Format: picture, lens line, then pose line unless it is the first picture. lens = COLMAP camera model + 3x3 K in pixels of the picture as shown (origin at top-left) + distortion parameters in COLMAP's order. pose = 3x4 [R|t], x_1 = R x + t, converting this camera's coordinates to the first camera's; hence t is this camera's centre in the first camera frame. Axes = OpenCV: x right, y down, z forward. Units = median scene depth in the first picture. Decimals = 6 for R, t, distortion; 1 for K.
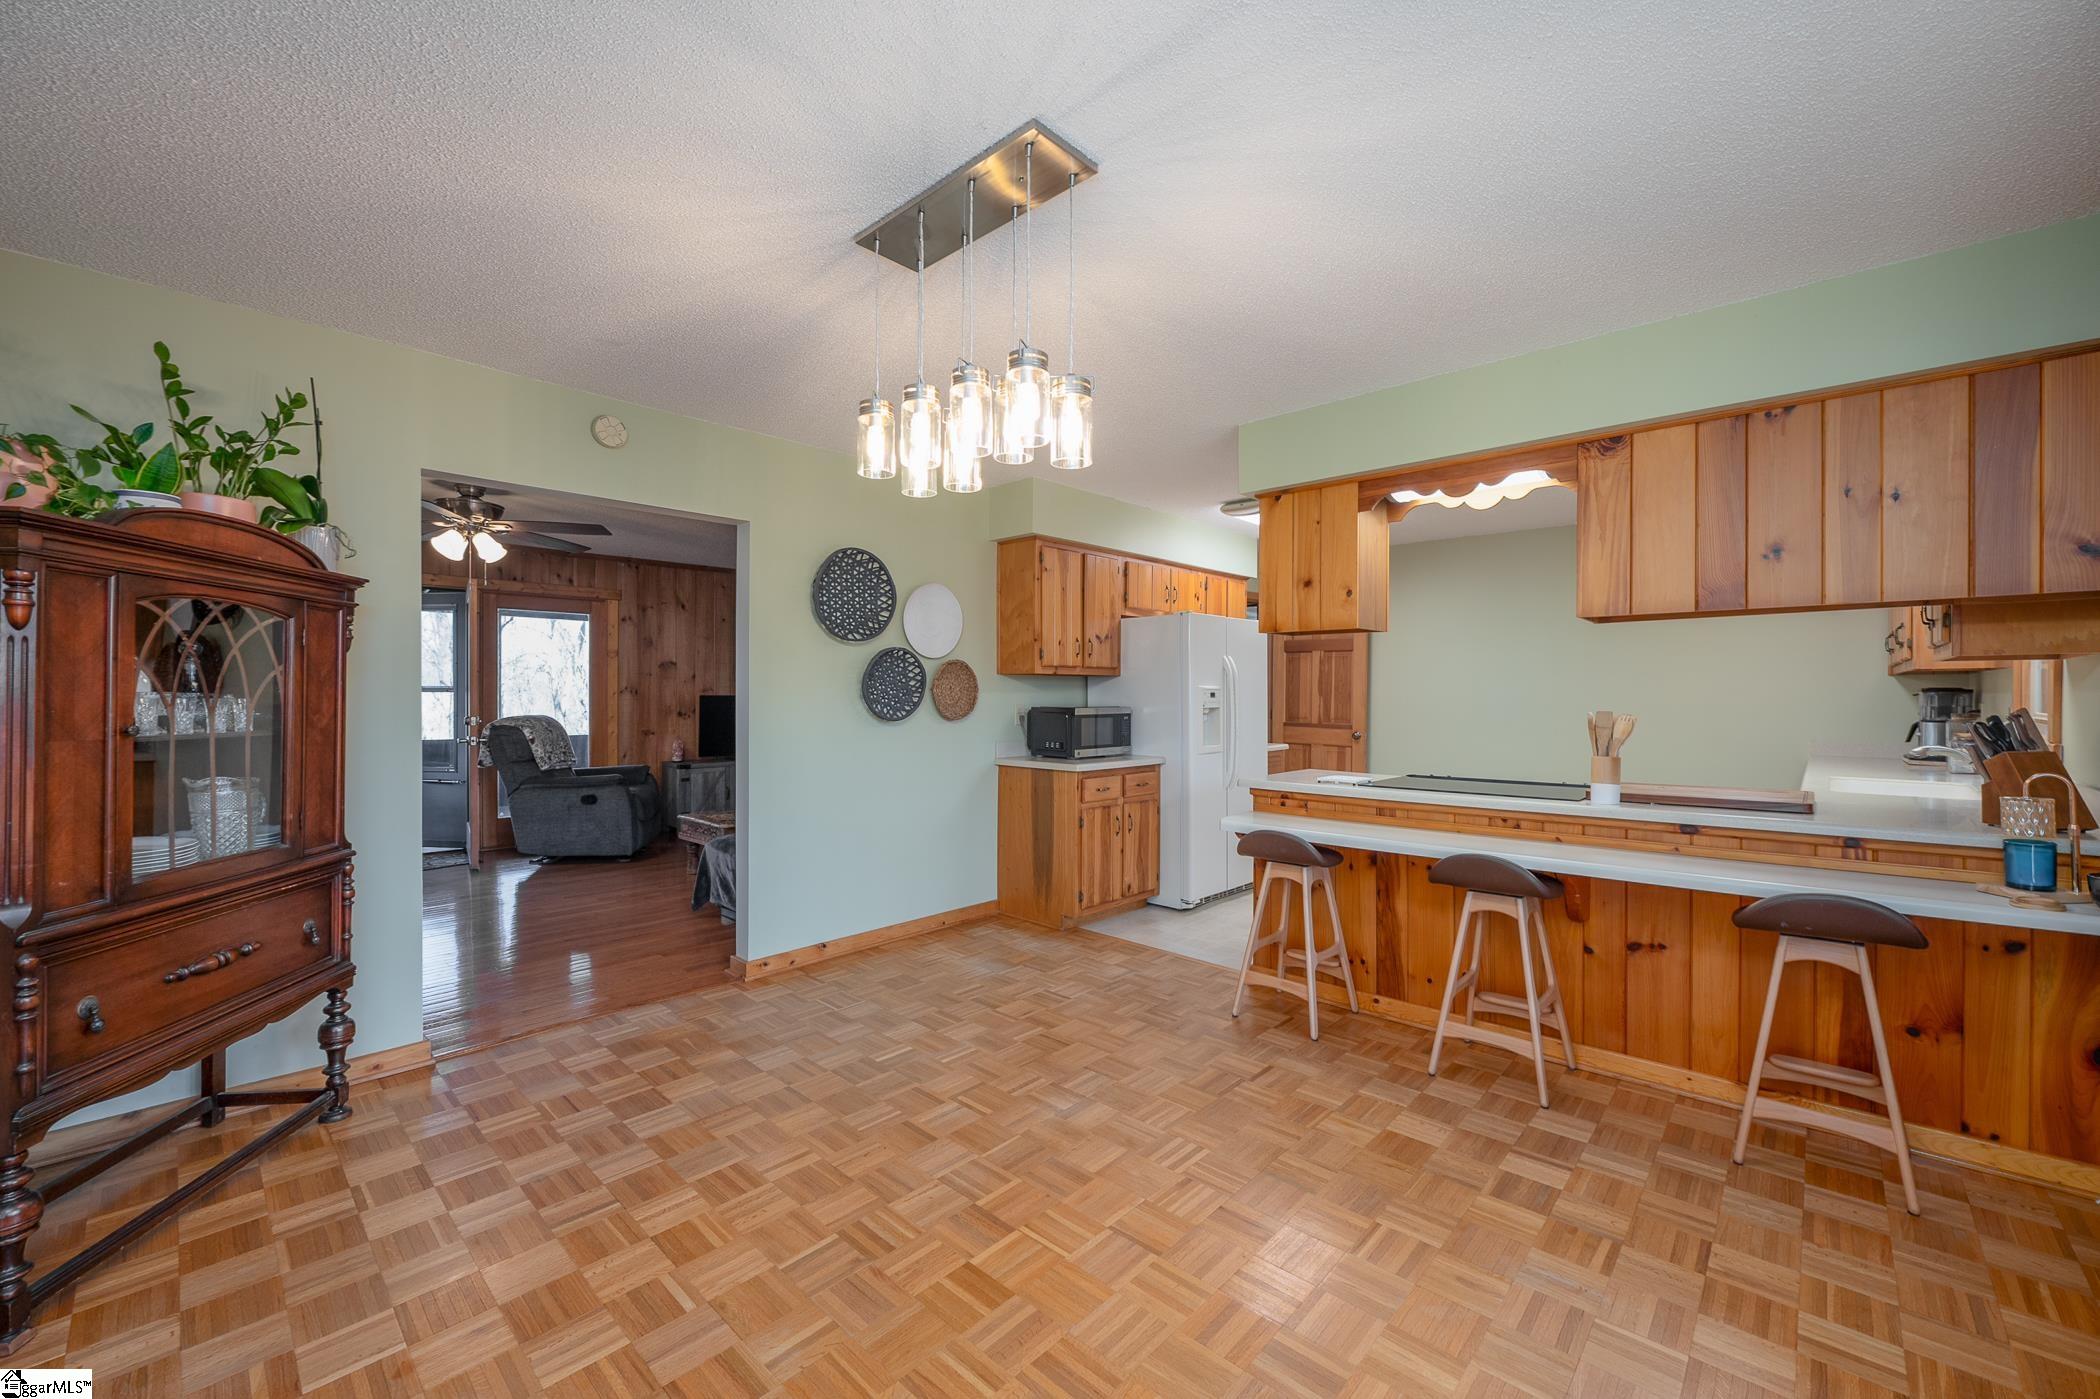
lens RADIAL K [[831.6, 0, 1048.2], [0, 831.6, 698.0], [0, 0, 1]] dist [0.000334, 0.001372]
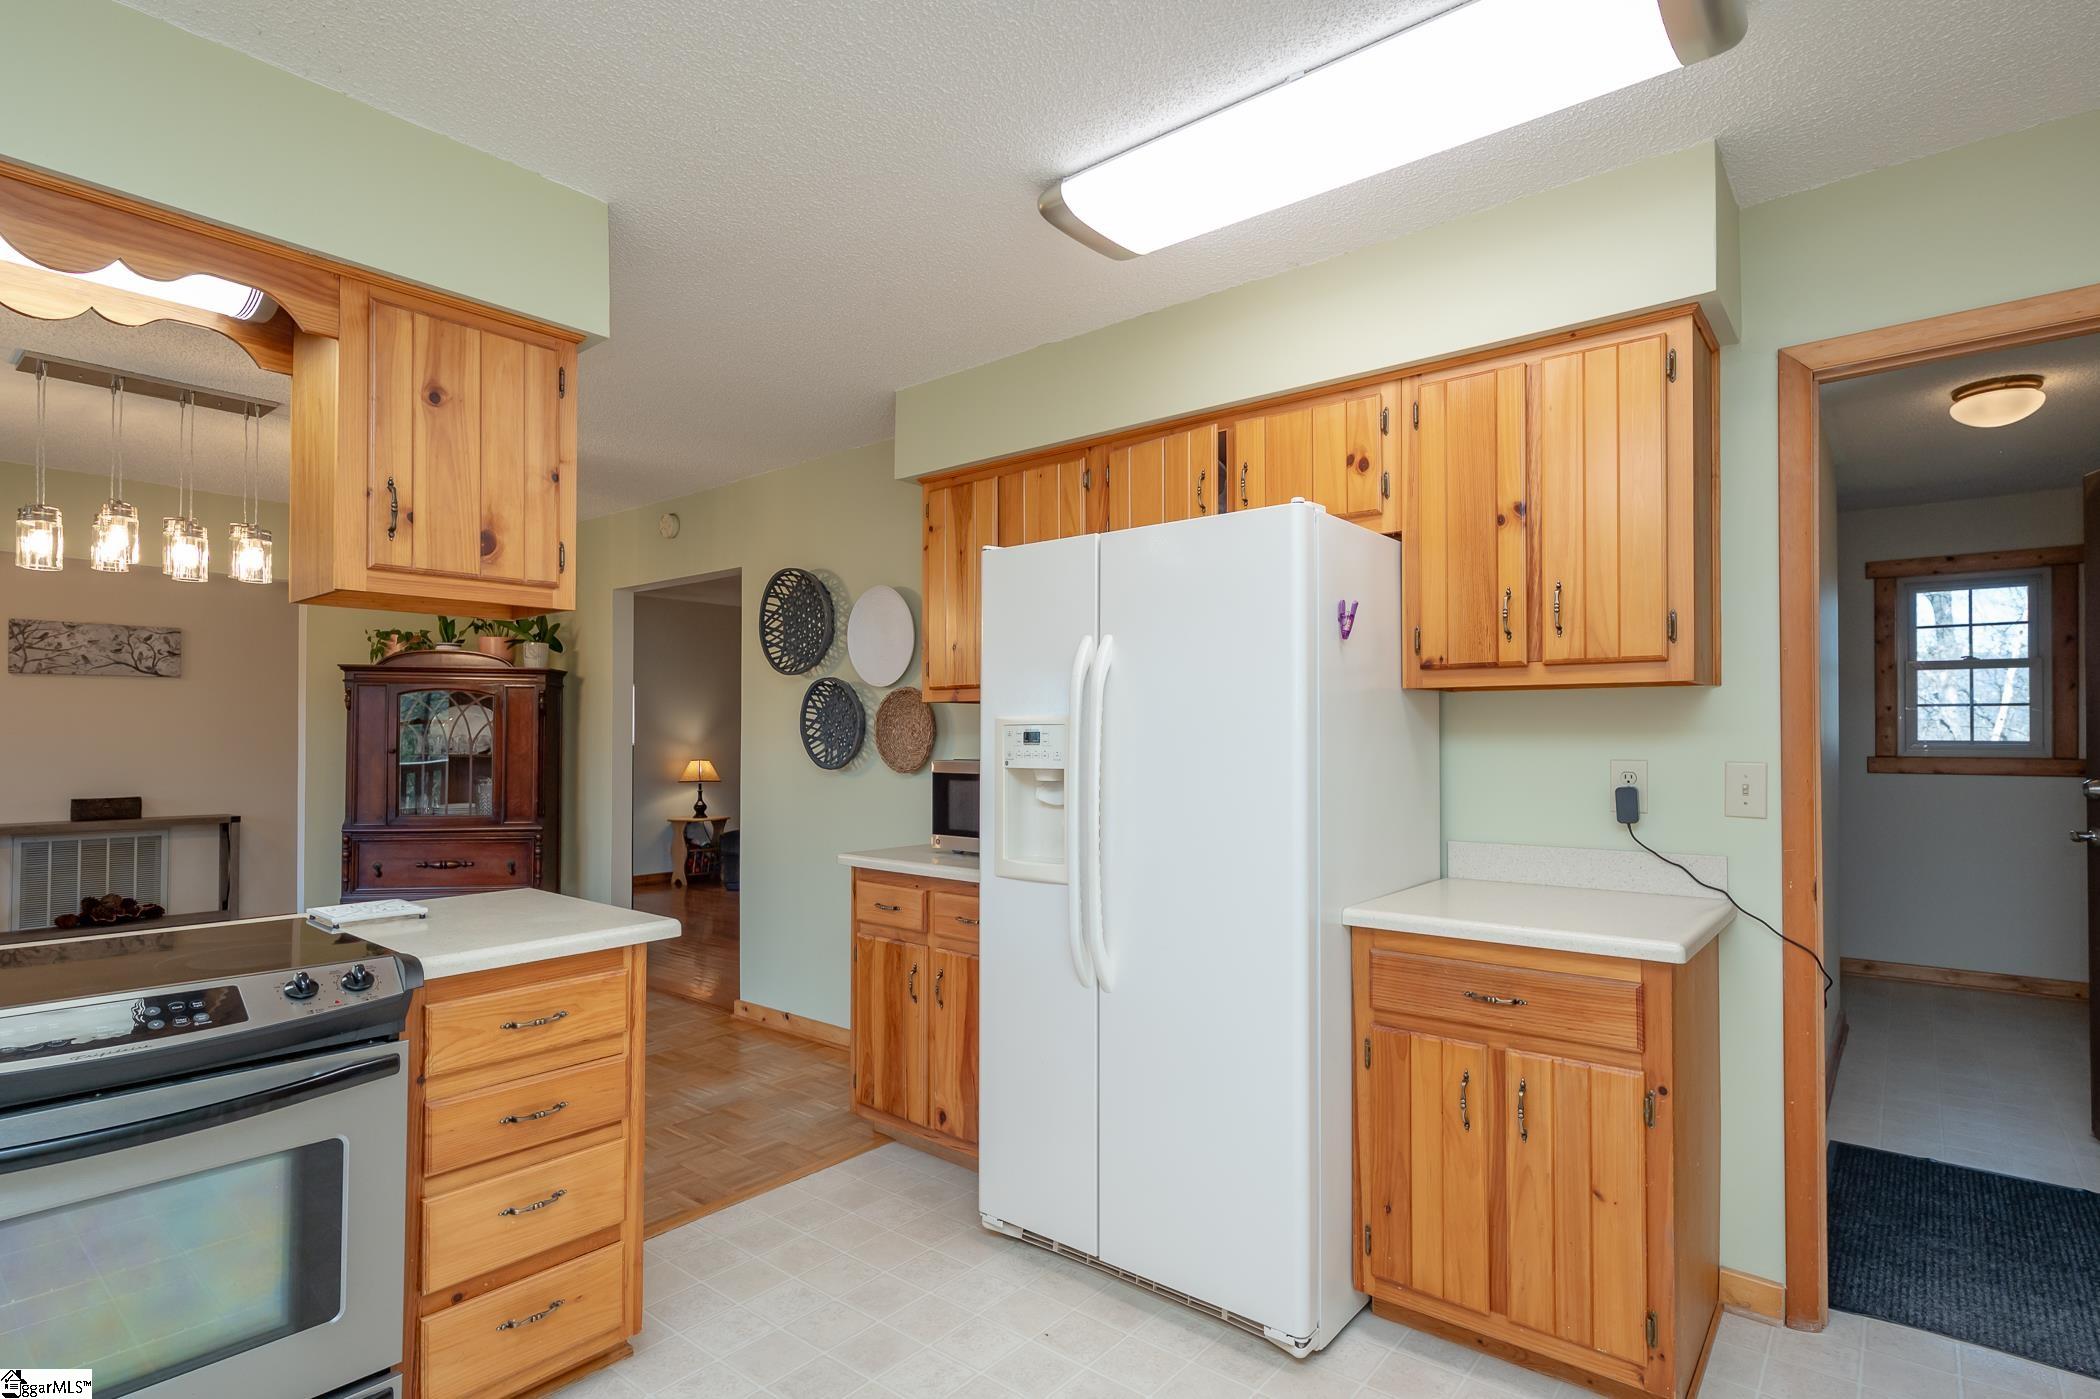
lens RADIAL K [[1045.9, 0, 1055.0], [0, 1045.9, 714.2], [0, 0, 1]] dist [-0.006438, 0.000043]
pose [[0.065348, -0.022359, -0.997612, 0.839977], [-0.006740, 0.999716, -0.022848, -0.003807], [0.997840, 0.008217, 0.065179, 1.156706]]
